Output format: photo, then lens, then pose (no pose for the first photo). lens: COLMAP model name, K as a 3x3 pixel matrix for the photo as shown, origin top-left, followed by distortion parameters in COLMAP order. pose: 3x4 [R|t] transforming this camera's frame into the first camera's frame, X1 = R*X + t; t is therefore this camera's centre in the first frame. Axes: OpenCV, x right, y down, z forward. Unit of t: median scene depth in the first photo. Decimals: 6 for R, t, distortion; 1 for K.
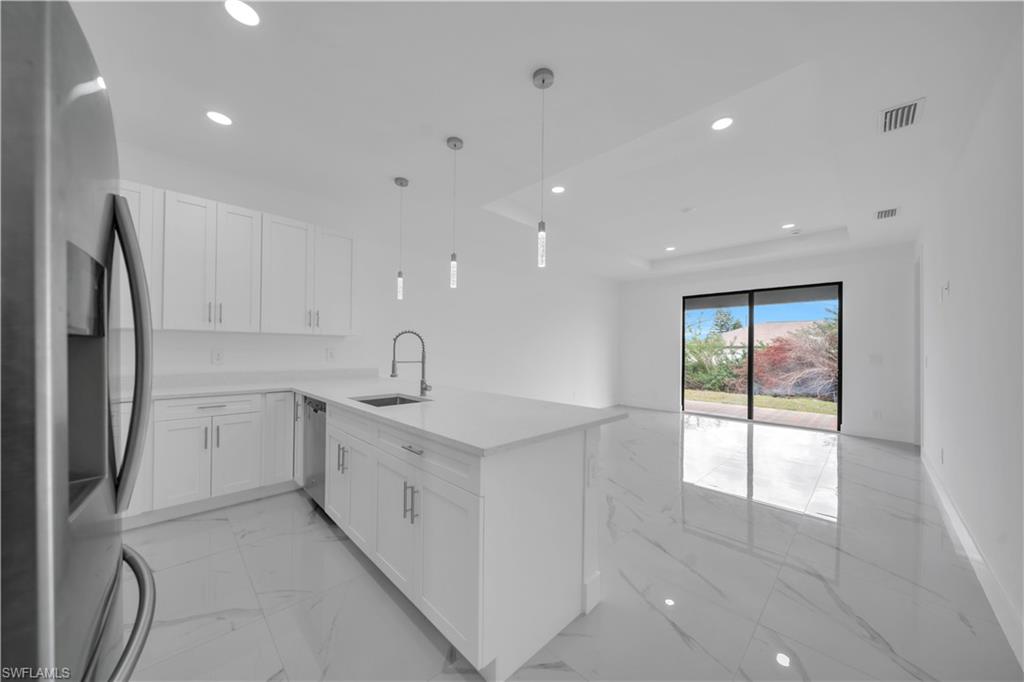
lens RADIAL K [[354.6, 0, 508.5], [0, 354.6, 347.6], [0, 0, 1]] dist [-0.001325, -0.000157]
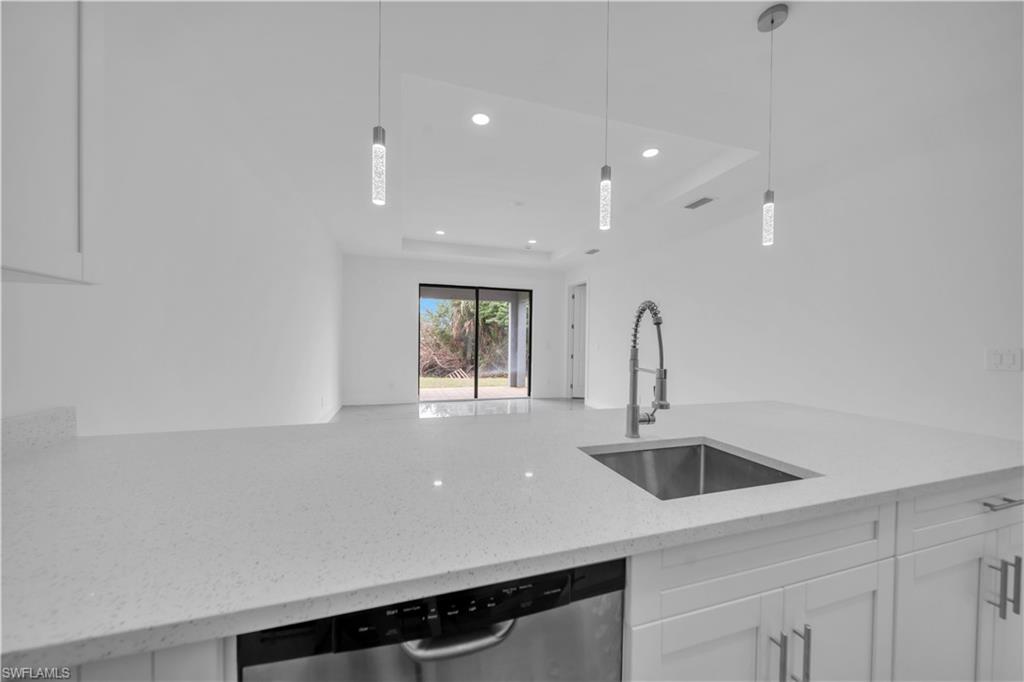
lens RADIAL K [[354.6, 0, 511.0], [0, 354.6, 347.1], [0, 0, 1]] dist [-0.001325, -0.000157]
pose [[0.451890, -0.022044, 0.891801, -0.299412], [-0.011473, 0.999468, 0.030518, -0.002790], [-0.892000, -0.024022, 0.451397, 0.376121]]
